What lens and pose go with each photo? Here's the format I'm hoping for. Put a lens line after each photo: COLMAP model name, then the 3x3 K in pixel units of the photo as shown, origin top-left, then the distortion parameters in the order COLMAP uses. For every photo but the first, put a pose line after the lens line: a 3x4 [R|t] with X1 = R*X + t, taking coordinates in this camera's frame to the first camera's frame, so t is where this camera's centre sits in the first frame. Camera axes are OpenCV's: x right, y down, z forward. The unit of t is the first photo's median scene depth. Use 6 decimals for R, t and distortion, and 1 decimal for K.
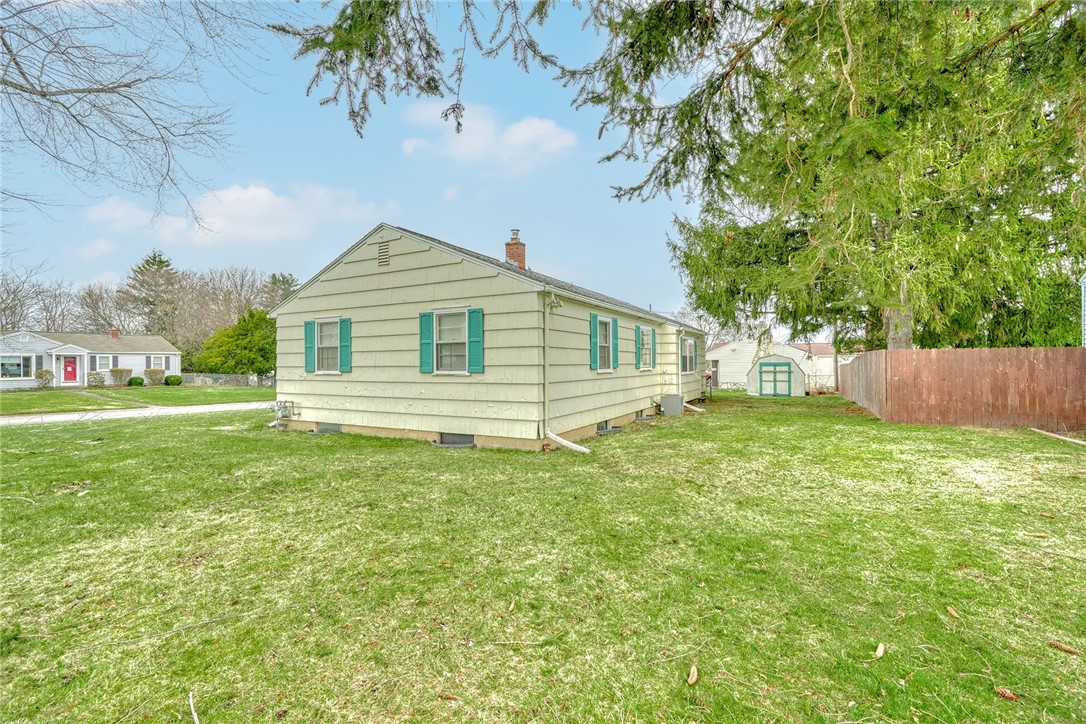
lens RADIAL K [[496.7, 0, 536.0], [0, 496.7, 364.7], [0, 0, 1]] dist [-0.004020, 0.000830]
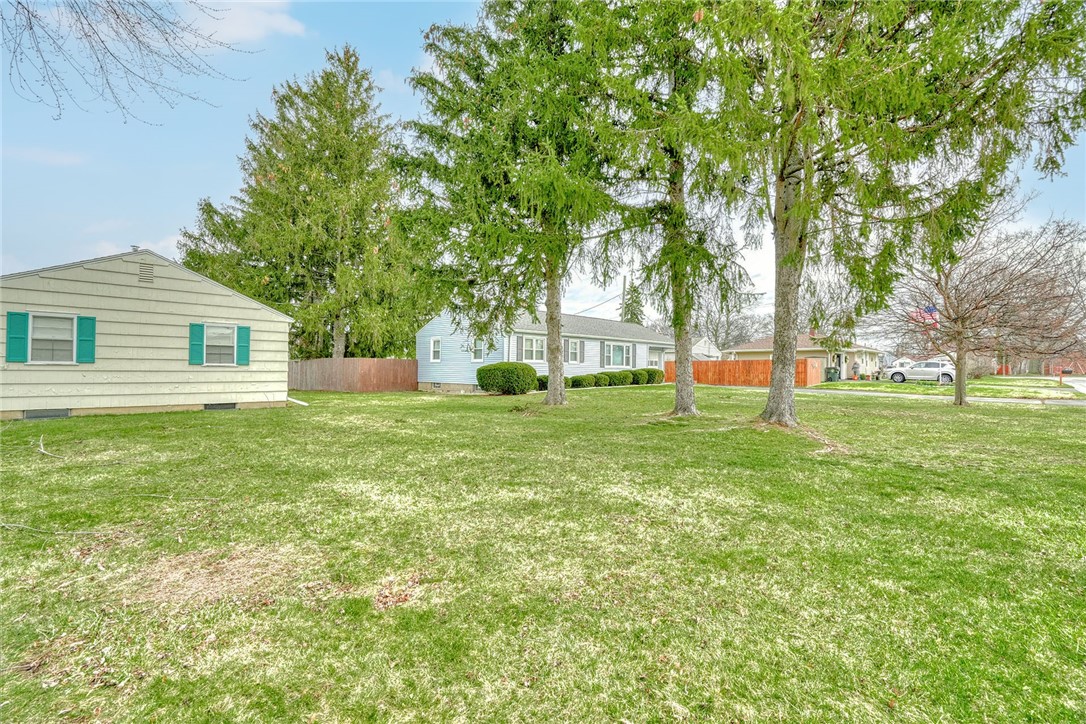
lens RADIAL K [[496.7, 0, 536.0], [0, 496.7, 364.7], [0, 0, 1]] dist [-0.004020, 0.000830]
pose [[0.256536, 0.021777, 0.966289, -1.367445], [-0.005708, 0.999763, -0.021016, 0.041970], [-0.966518, -0.000125, 0.256599, -0.346475]]
